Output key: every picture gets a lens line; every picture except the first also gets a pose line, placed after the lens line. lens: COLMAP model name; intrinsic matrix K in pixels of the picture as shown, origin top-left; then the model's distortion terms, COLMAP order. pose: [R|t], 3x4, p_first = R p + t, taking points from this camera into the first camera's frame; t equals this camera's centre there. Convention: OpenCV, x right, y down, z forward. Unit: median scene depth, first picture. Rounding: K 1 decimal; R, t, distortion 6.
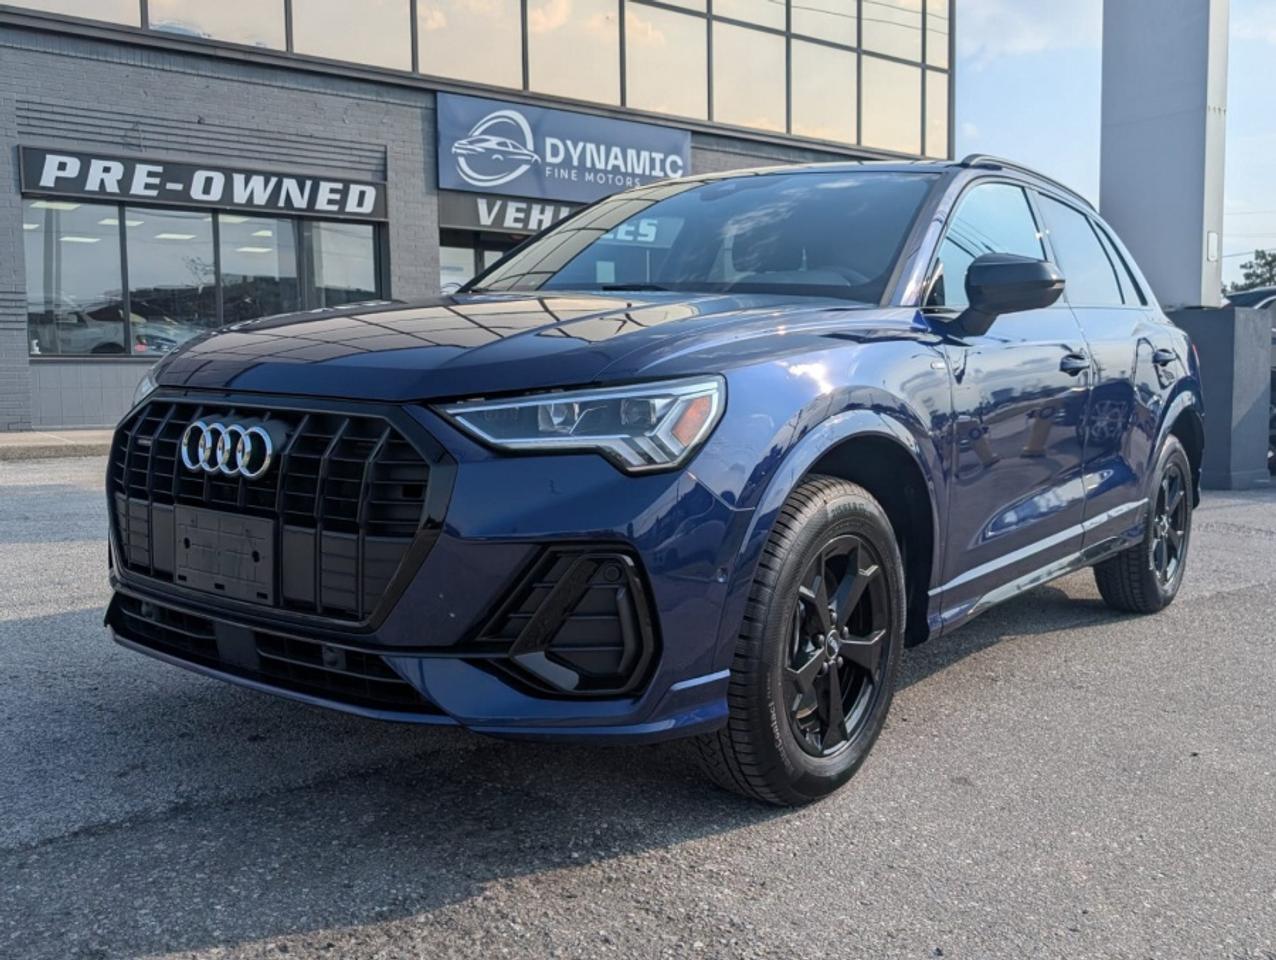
lens RADIAL K [[1247.8, 0, 638.0], [0, 1247.8, 480.0], [0, 0, 1]] dist [0.019589, -0.029939]
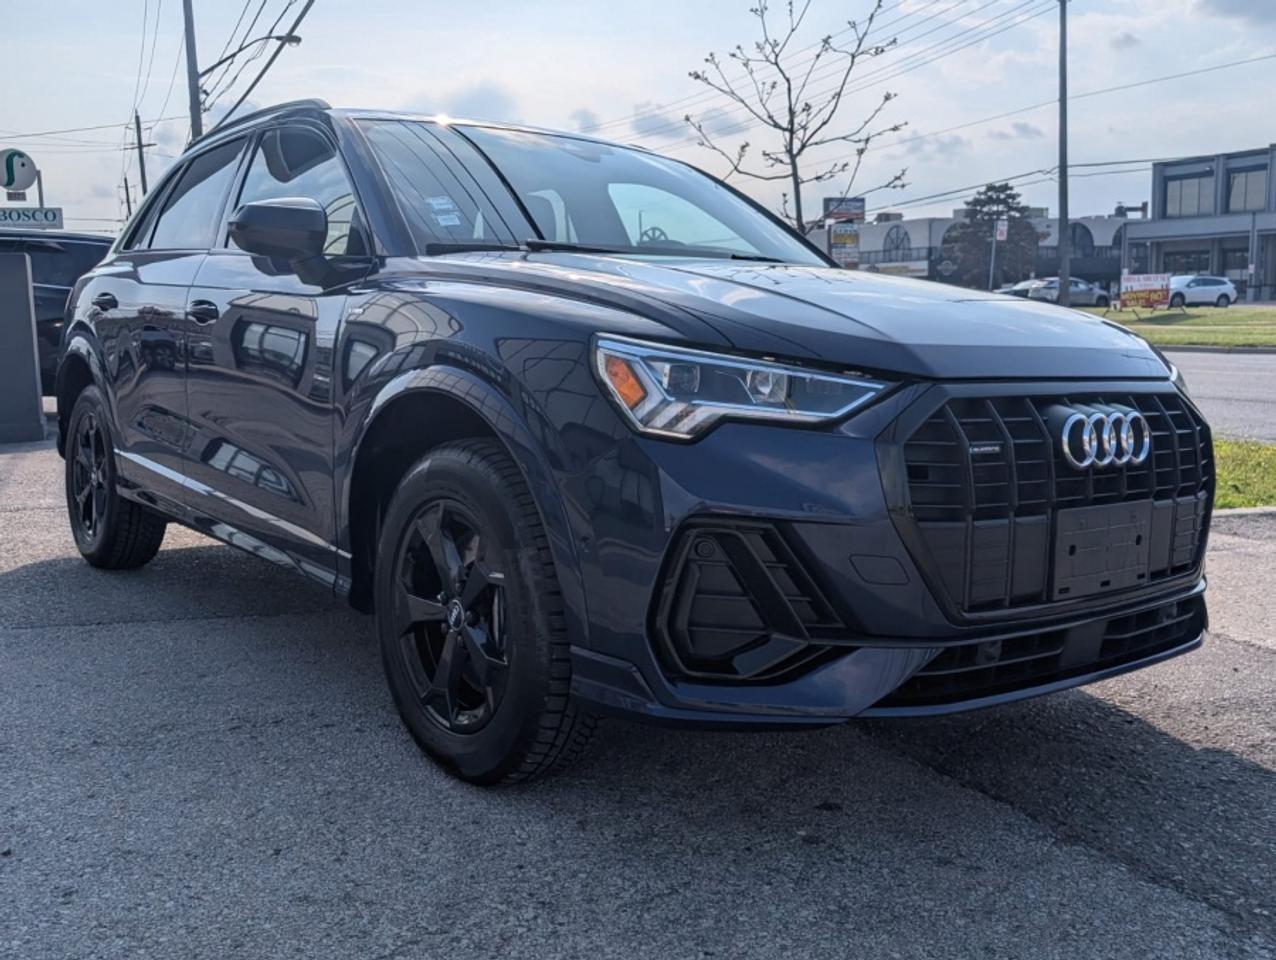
lens RADIAL K [[1247.8, 0, 638.0], [0, 1247.8, 480.0], [0, 0, 1]] dist [0.019589, -0.029939]
pose [[0.252157, -0.133153, 0.958482, -1.285492], [0.085625, 0.989673, 0.114960, -0.128264], [-0.963891, 0.053082, 0.260954, 1.057537]]
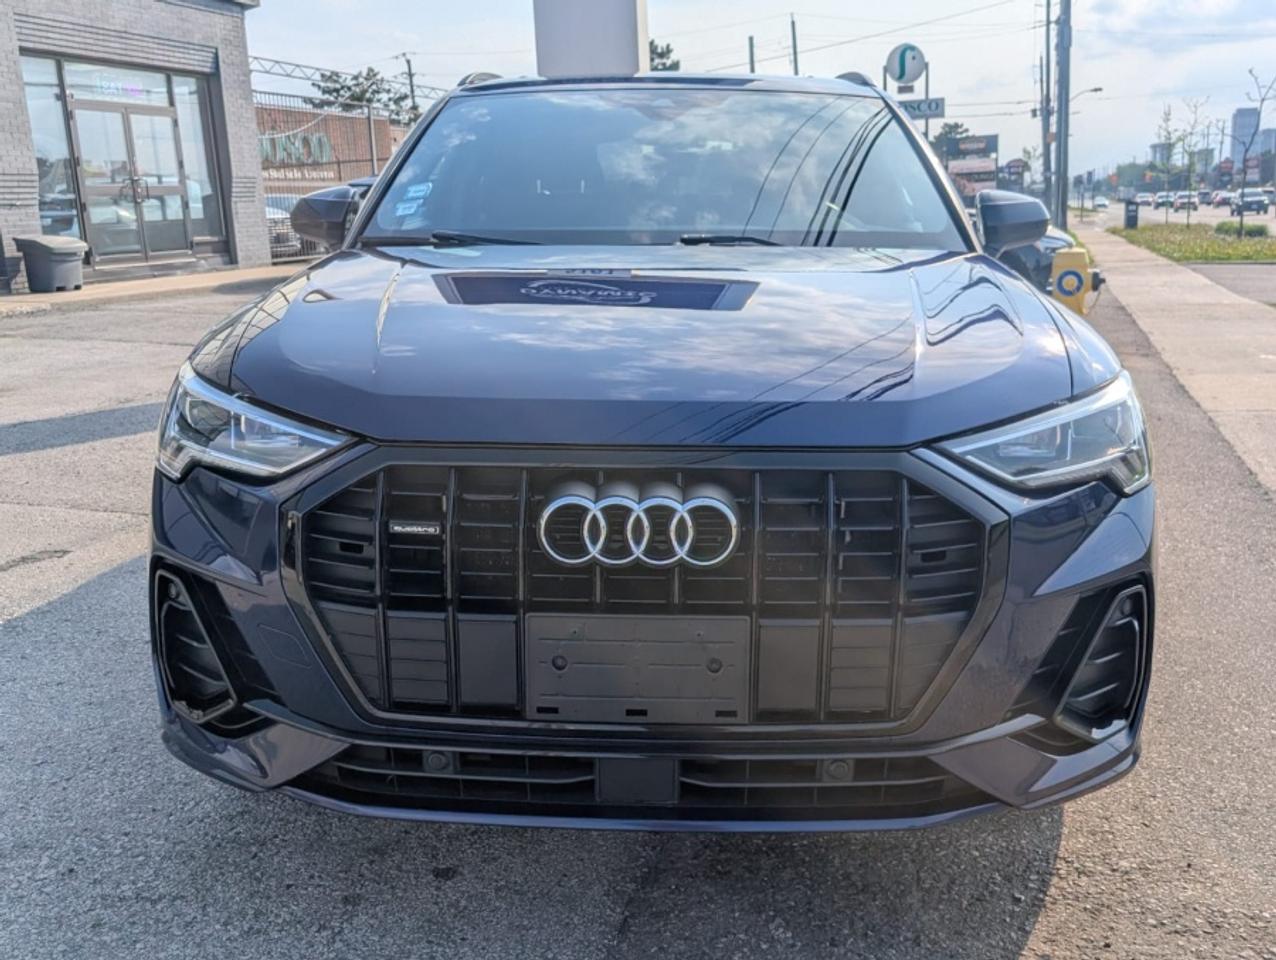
lens RADIAL K [[1247.8, 0, 638.0], [0, 1247.8, 480.0], [0, 0, 1]] dist [0.019589, -0.029939]
pose [[0.817335, -0.147782, 0.556888, -0.704042], [0.075390, 0.985667, 0.150918, -0.157855], [-0.571209, -0.081367, 0.816762, 0.393328]]
